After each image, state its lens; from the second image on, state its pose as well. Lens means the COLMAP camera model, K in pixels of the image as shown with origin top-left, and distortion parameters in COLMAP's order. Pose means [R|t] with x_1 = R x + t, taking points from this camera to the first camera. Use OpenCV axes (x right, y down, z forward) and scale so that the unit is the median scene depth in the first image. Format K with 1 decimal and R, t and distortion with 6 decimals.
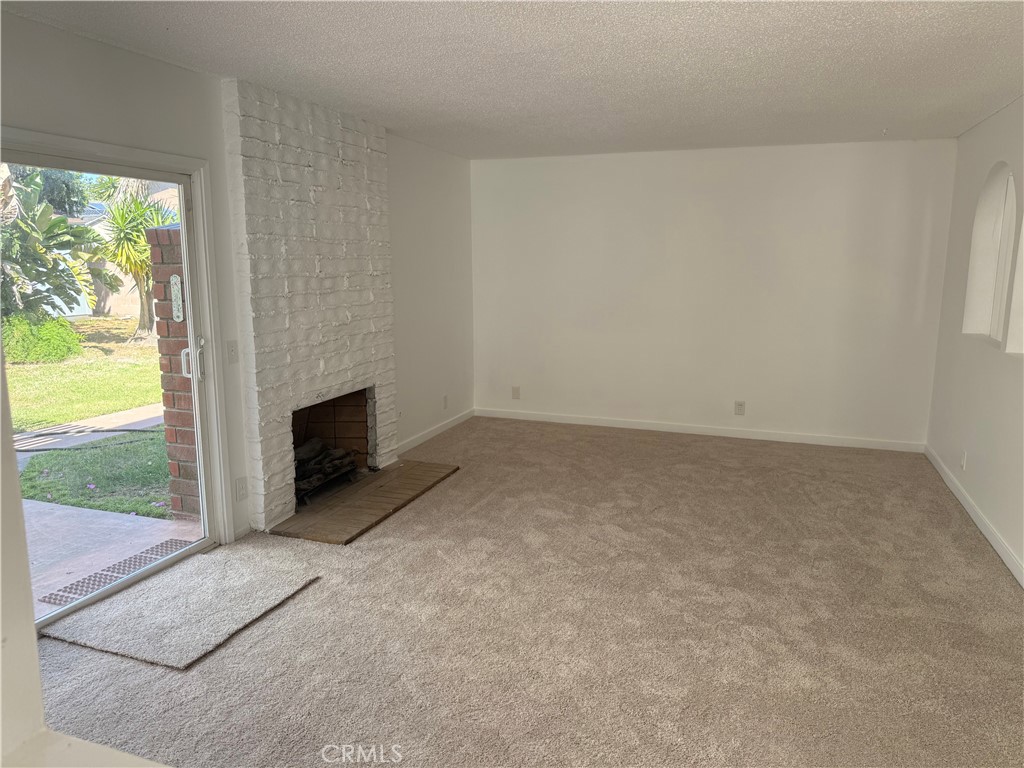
lens RADIAL K [[717.0, 0, 496.9], [0, 717.0, 375.3], [0, 0, 1]] dist [0.063889, -0.101222]
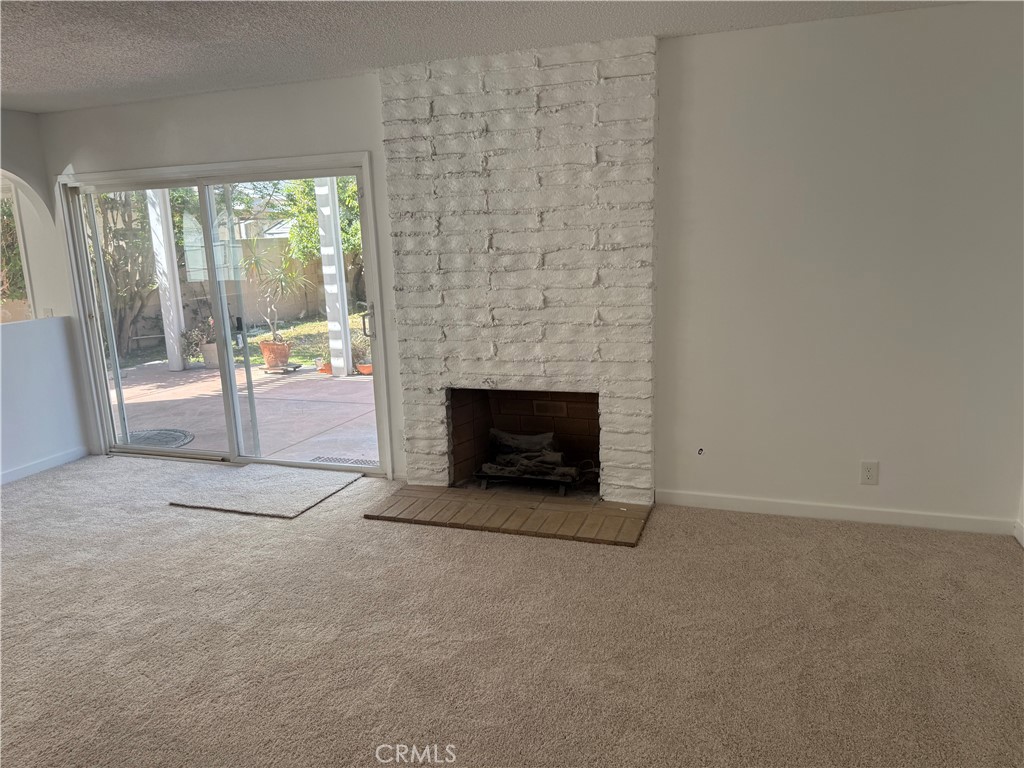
lens RADIAL K [[718.4, 0, 494.9], [0, 718.4, 385.6], [0, 0, 1]] dist [0.135797, -0.252256]
pose [[0.022548, 0.199752, -0.979587, 0.678125], [-0.126921, 0.972480, 0.195381, -0.151950], [0.991656, 0.119925, 0.047280, 0.977120]]
